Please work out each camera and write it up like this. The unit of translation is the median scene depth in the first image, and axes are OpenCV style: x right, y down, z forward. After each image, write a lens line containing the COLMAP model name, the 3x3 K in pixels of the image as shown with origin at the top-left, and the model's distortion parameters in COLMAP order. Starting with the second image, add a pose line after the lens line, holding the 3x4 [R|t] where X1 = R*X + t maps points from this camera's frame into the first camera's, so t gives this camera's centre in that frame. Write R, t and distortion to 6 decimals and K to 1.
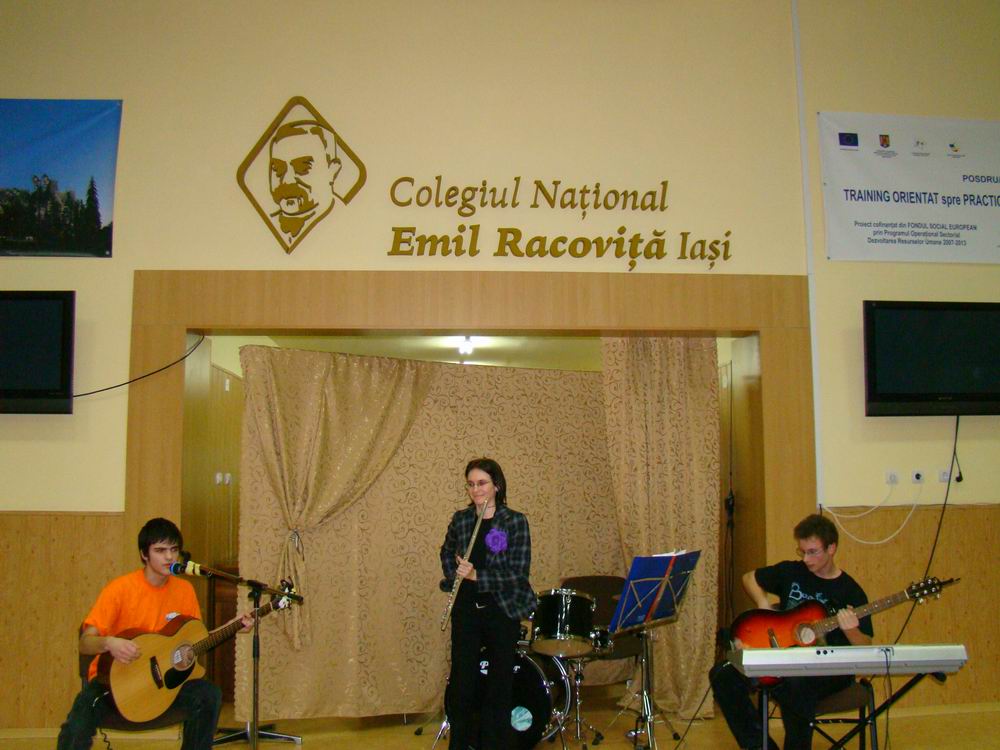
lens RADIAL K [[917.5, 0, 514.9], [0, 917.5, 377.4], [0, 0, 1]] dist [-0.184214, 0.127607]
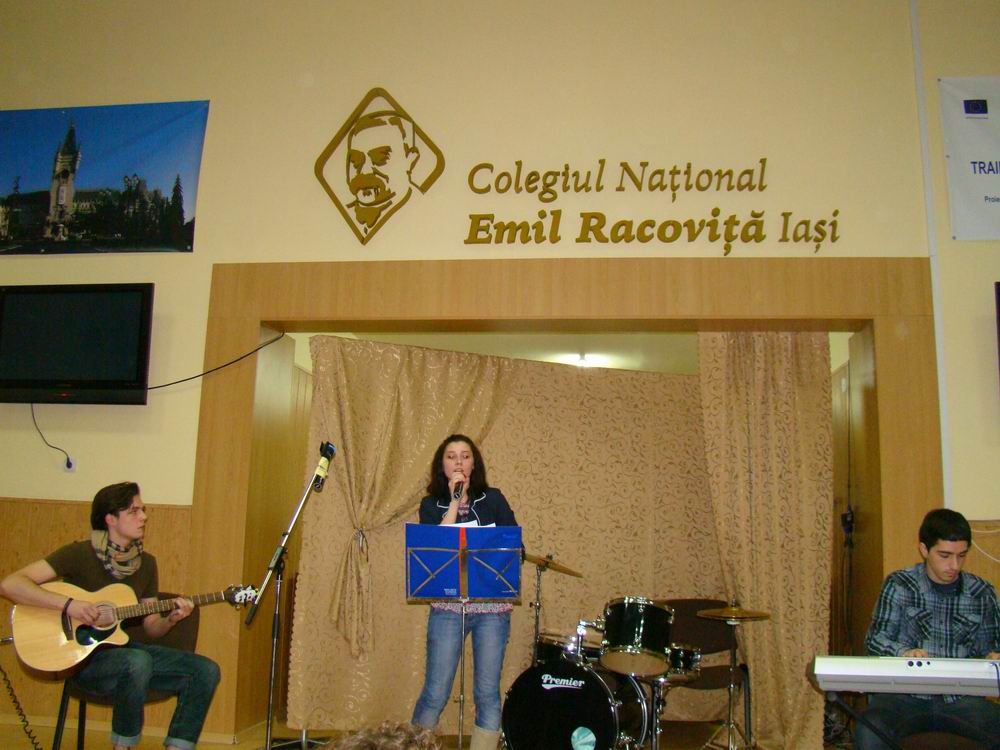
lens RADIAL K [[917.5, 0, 514.9], [0, 917.5, 377.4], [0, 0, 1]] dist [-0.184214, 0.127607]
pose [[0.981922, -0.004032, -0.189245, 0.091529], [-0.009405, 0.997499, -0.070053, 0.071315], [0.189054, 0.070566, 0.979428, 0.081096]]
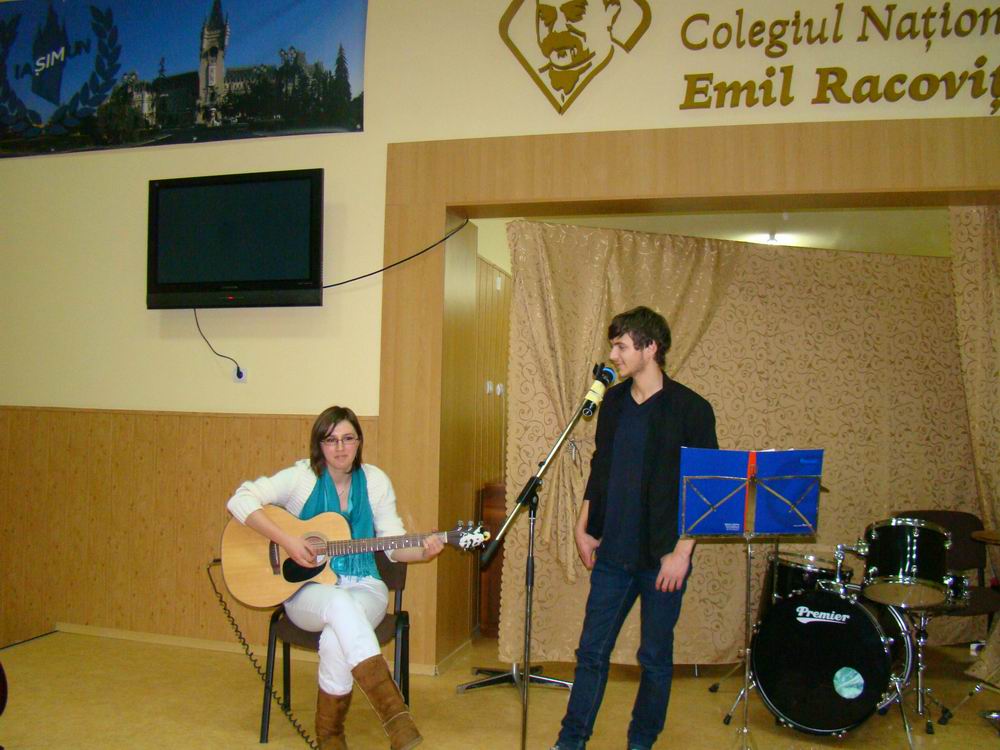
lens RADIAL K [[912.0, 0, 515.3], [0, 912.0, 372.6], [0, 0, 1]] dist [-0.175146, 0.125441]
pose [[0.951333, 0.004759, -0.308127, -0.030546], [0.011582, 0.998622, 0.051183, 0.059493], [0.307946, -0.052261, 0.949967, 0.172372]]
